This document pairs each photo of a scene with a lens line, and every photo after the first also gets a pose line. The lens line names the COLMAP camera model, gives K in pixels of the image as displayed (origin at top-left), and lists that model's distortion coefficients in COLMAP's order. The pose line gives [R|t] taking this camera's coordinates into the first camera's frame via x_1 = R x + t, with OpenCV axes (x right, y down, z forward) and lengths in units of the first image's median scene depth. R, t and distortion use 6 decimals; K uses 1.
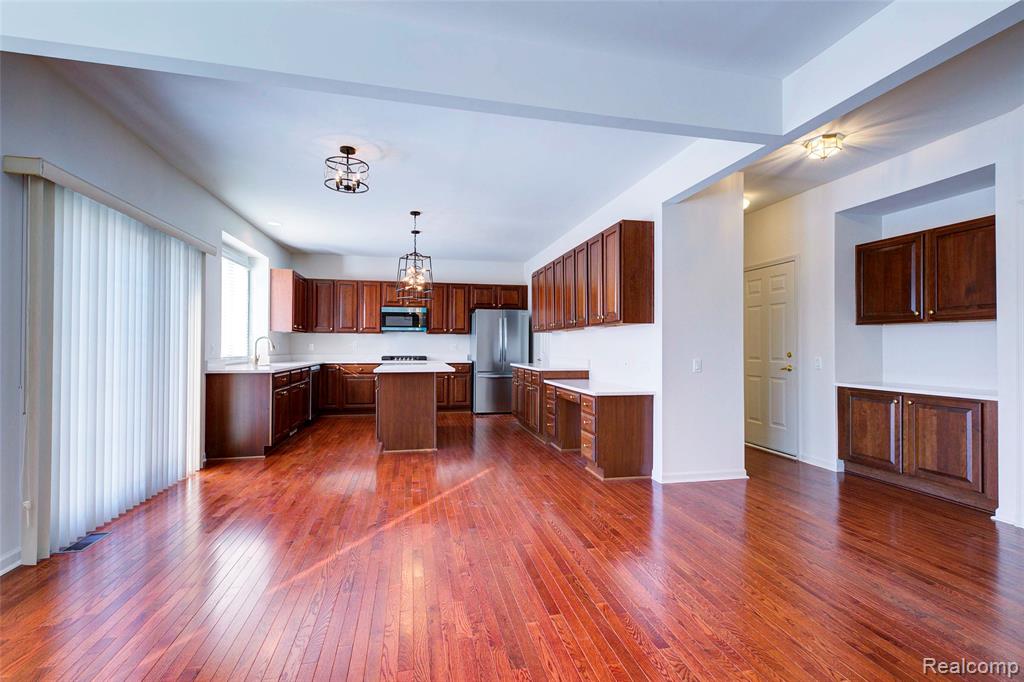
lens RADIAL K [[477.7, 0, 512.0], [0, 477.7, 341.0], [0, 0, 1]] dist [0.001049, 0.000042]
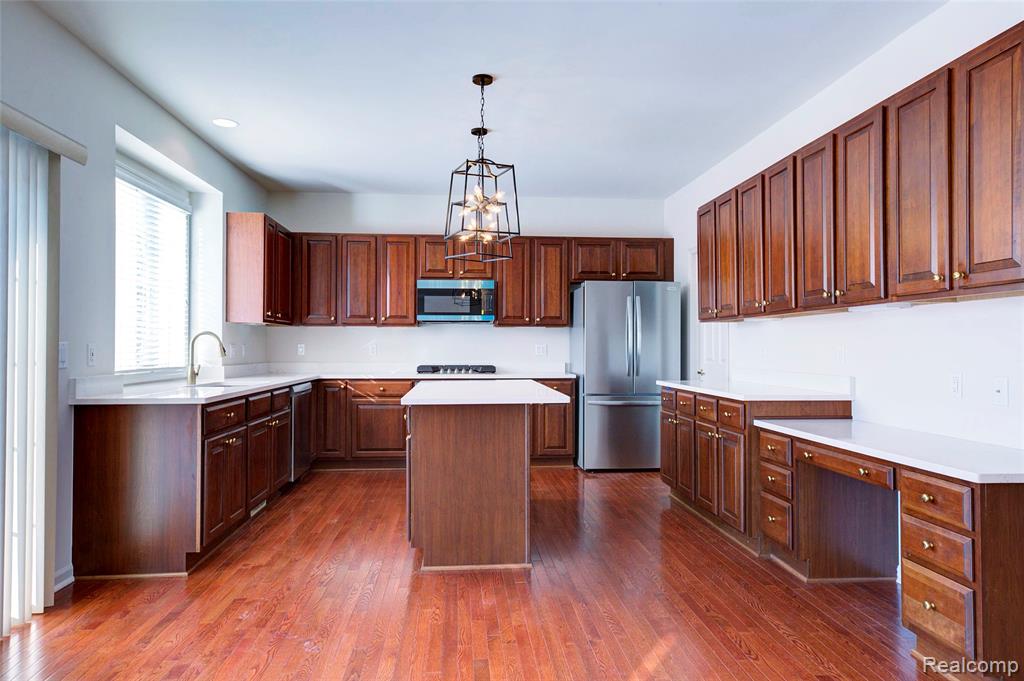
lens RADIAL K [[704.2, 0, 512.0], [0, 704.2, 340.5], [0, 0, 1]] dist [-0.003084, -0.000299]
pose [[0.991122, -0.003176, -0.132920, -0.052332], [0.003355, 0.999994, 0.001121, 0.001015], [0.132916, -0.001557, 0.991126, 0.193133]]
